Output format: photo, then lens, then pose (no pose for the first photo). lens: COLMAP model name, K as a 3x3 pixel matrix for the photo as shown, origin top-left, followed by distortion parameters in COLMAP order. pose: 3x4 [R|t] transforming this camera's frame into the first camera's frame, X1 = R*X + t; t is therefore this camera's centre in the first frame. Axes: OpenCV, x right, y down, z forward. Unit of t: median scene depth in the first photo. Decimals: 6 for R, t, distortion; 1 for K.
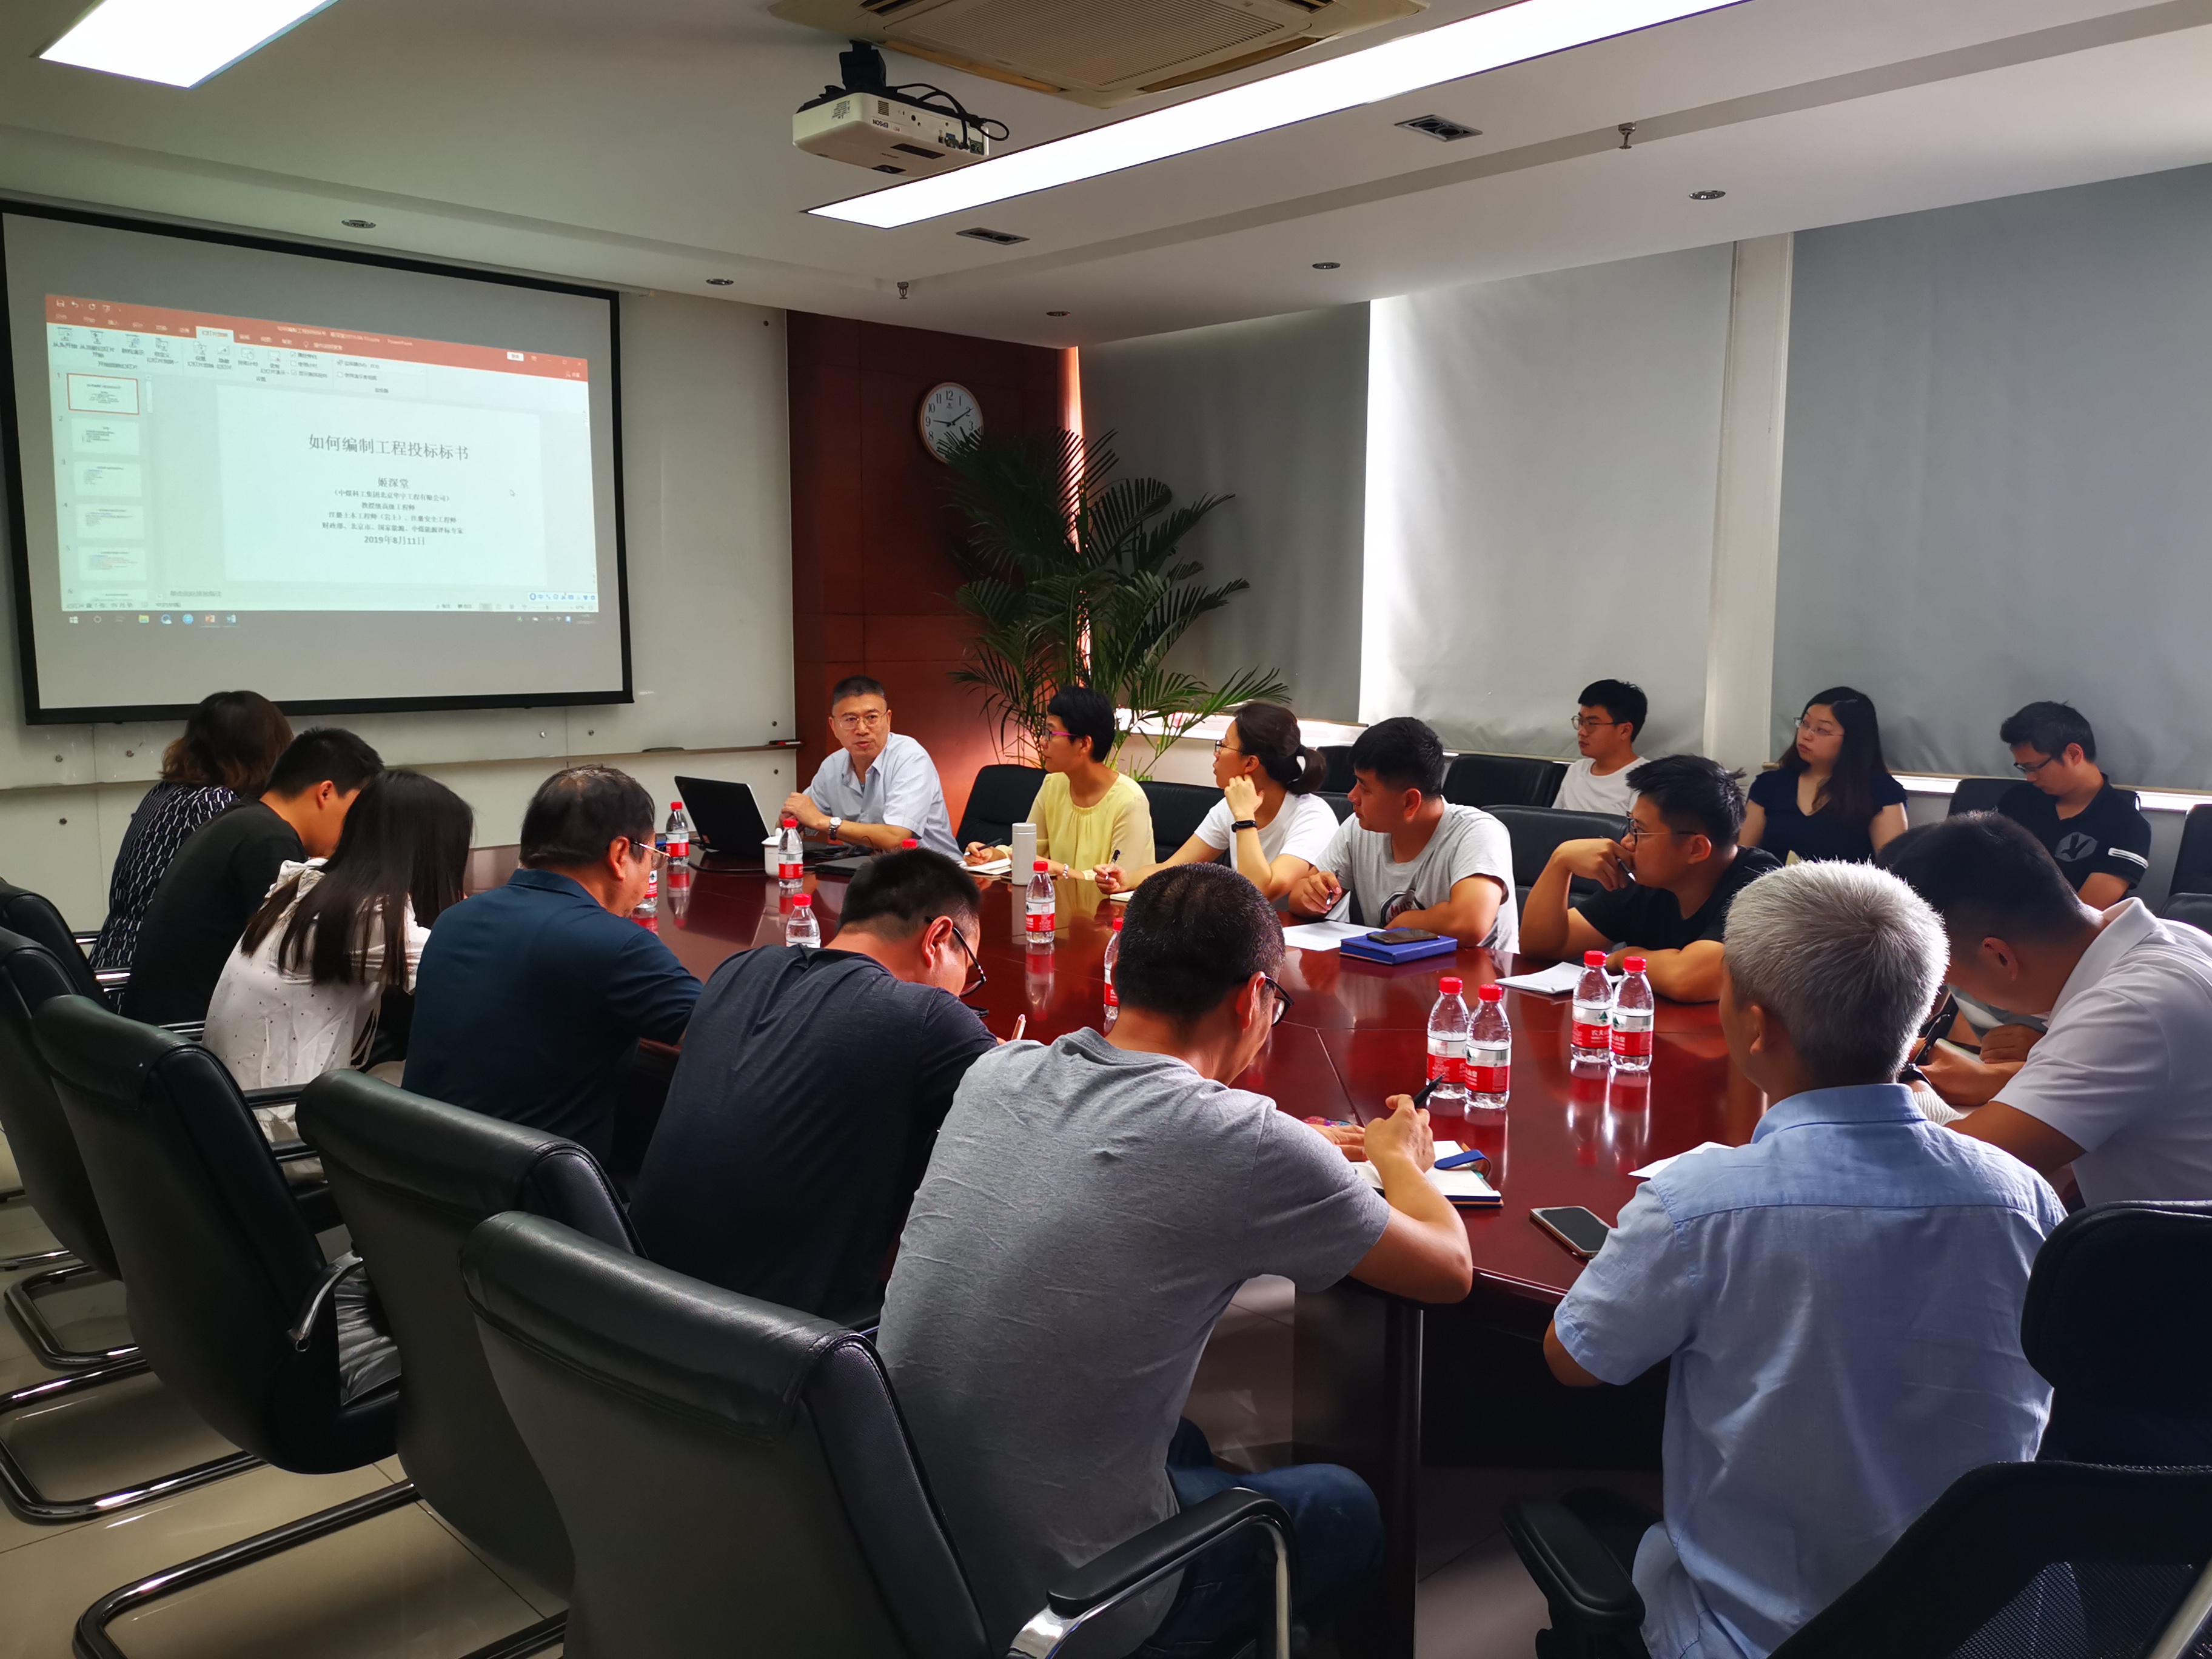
lens RADIAL K [[1717.3, 0, 1111.7], [0, 1717.3, 834.6], [0, 0, 1]] dist [0.039064, -0.026596]
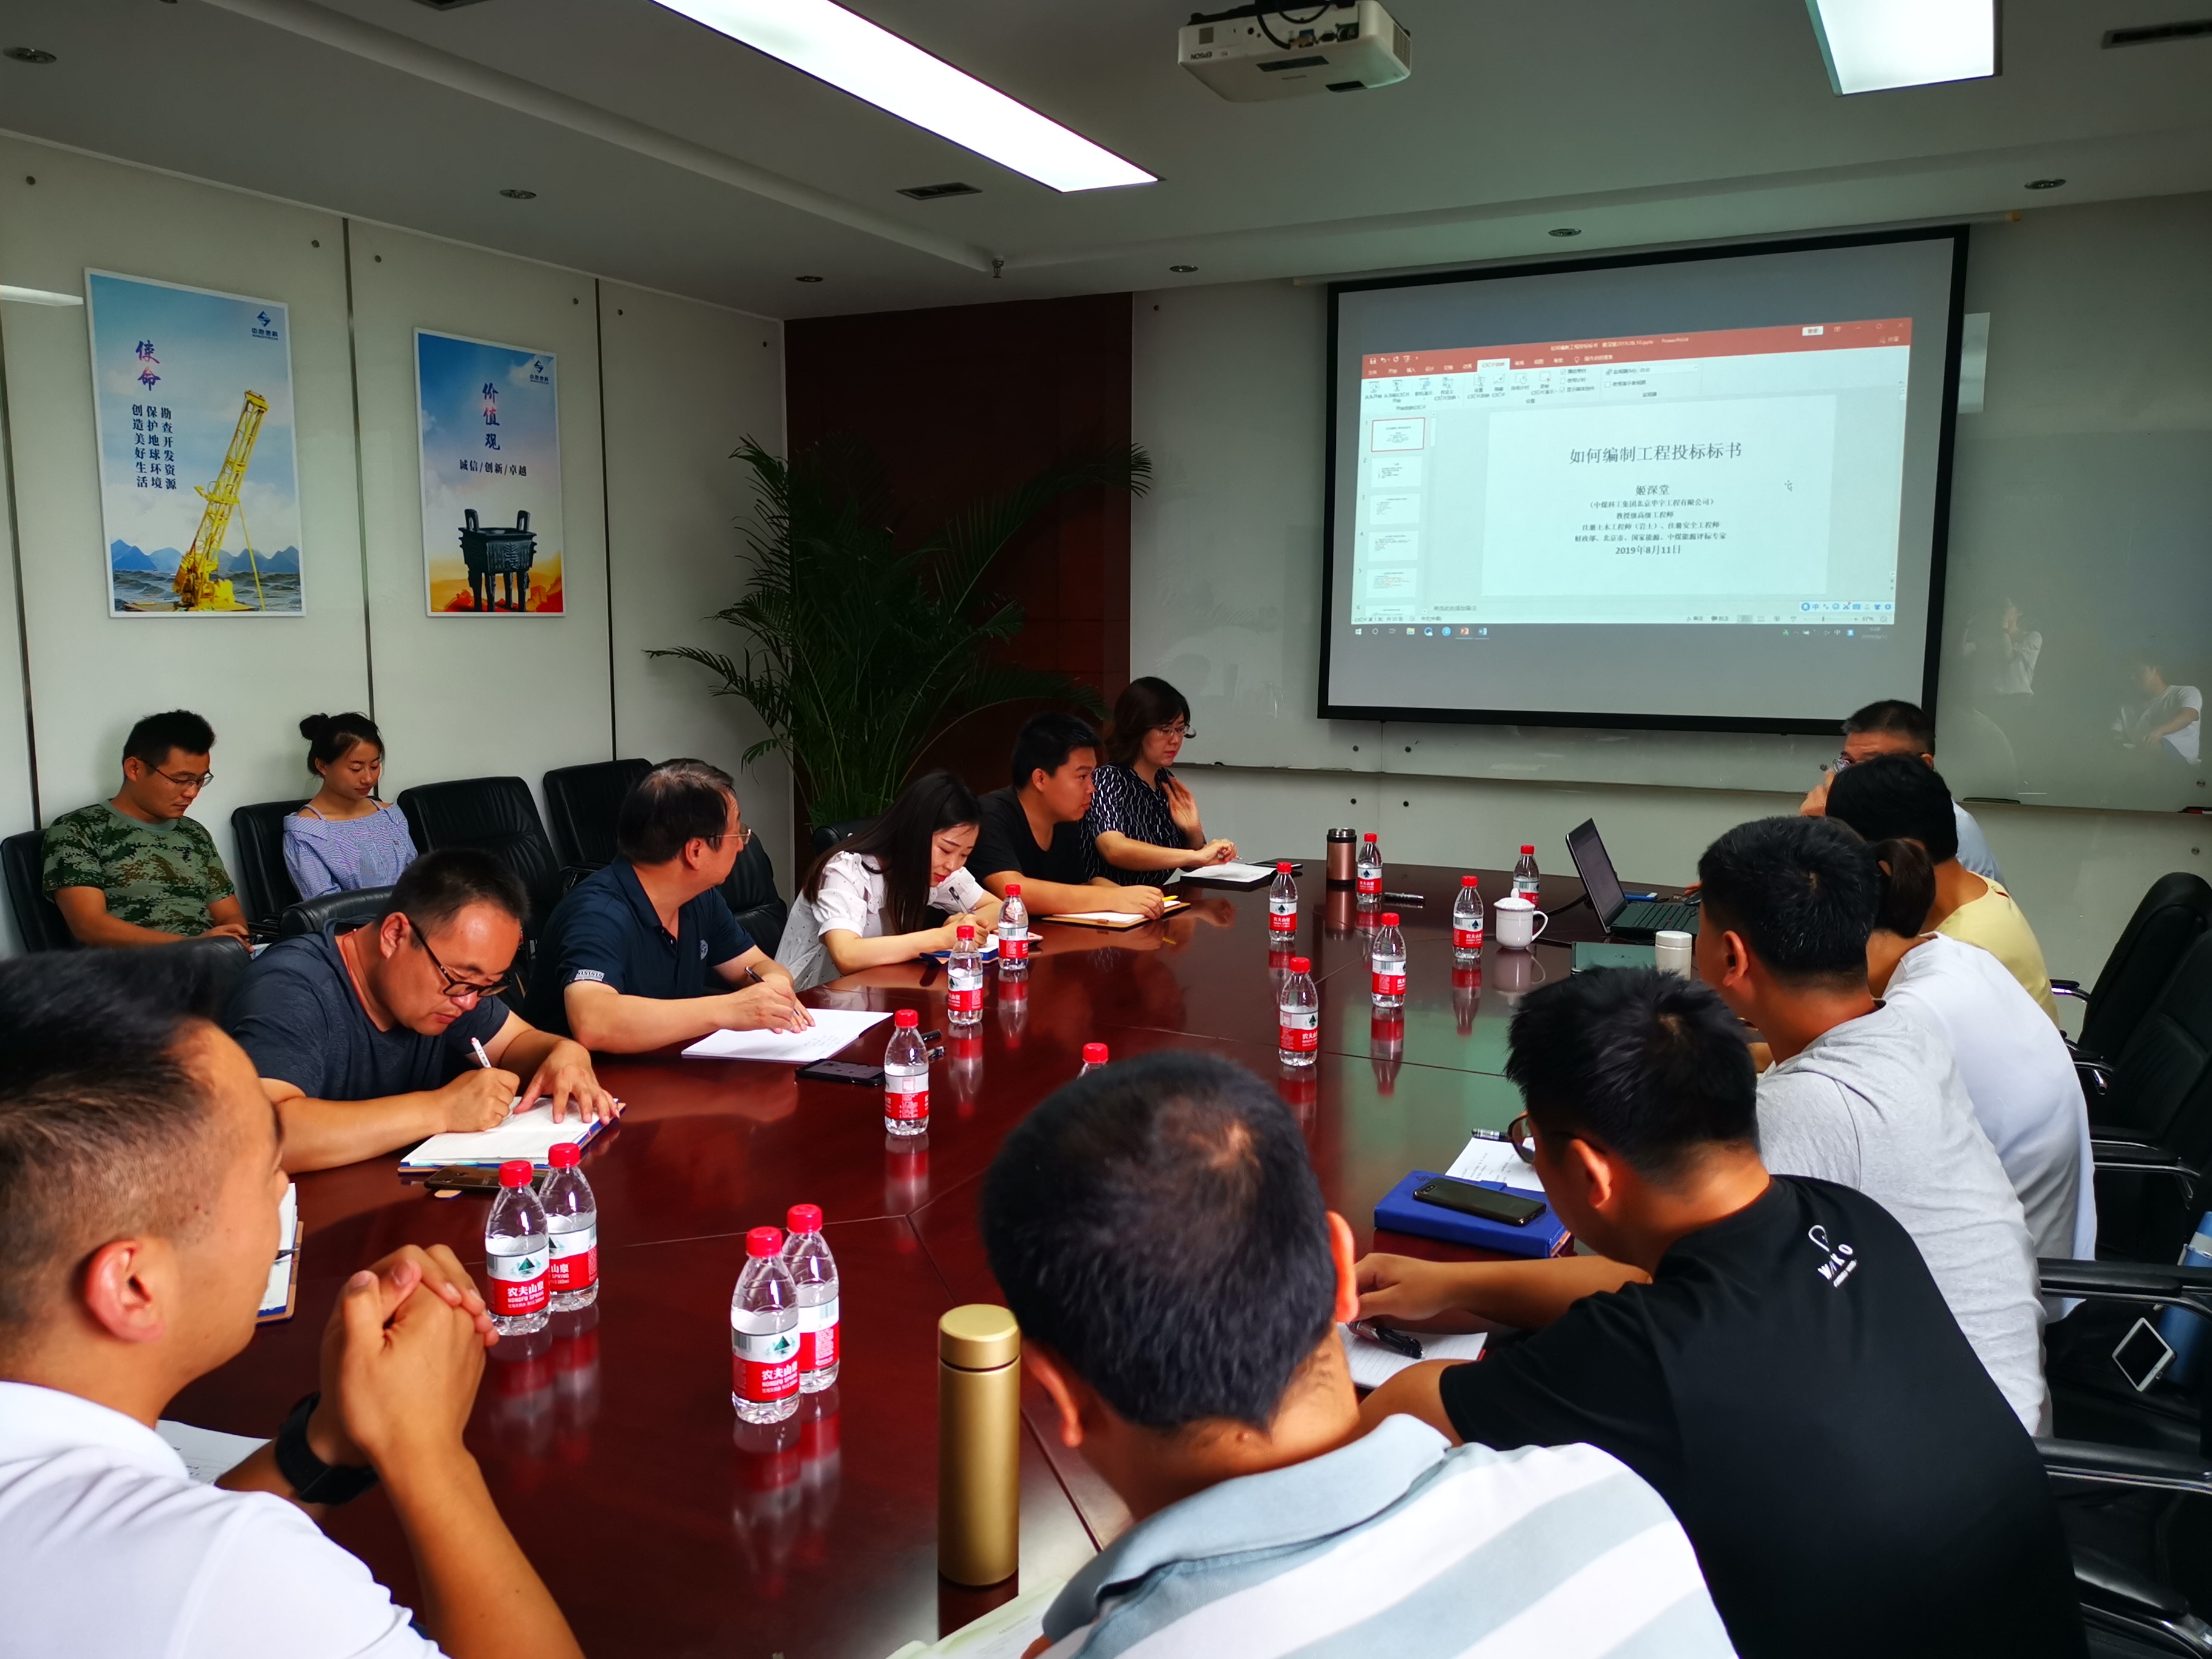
lens RADIAL K [[1717.3, 0, 1110.0], [0, 1717.3, 824.1], [0, 0, 1]] dist [0.039064, -0.026596]
pose [[0.317209, 0.116158, -0.941215, 0.415123], [-0.122564, 0.989169, 0.080769, -0.062413], [0.940403, 0.089738, 0.328009, 0.430829]]
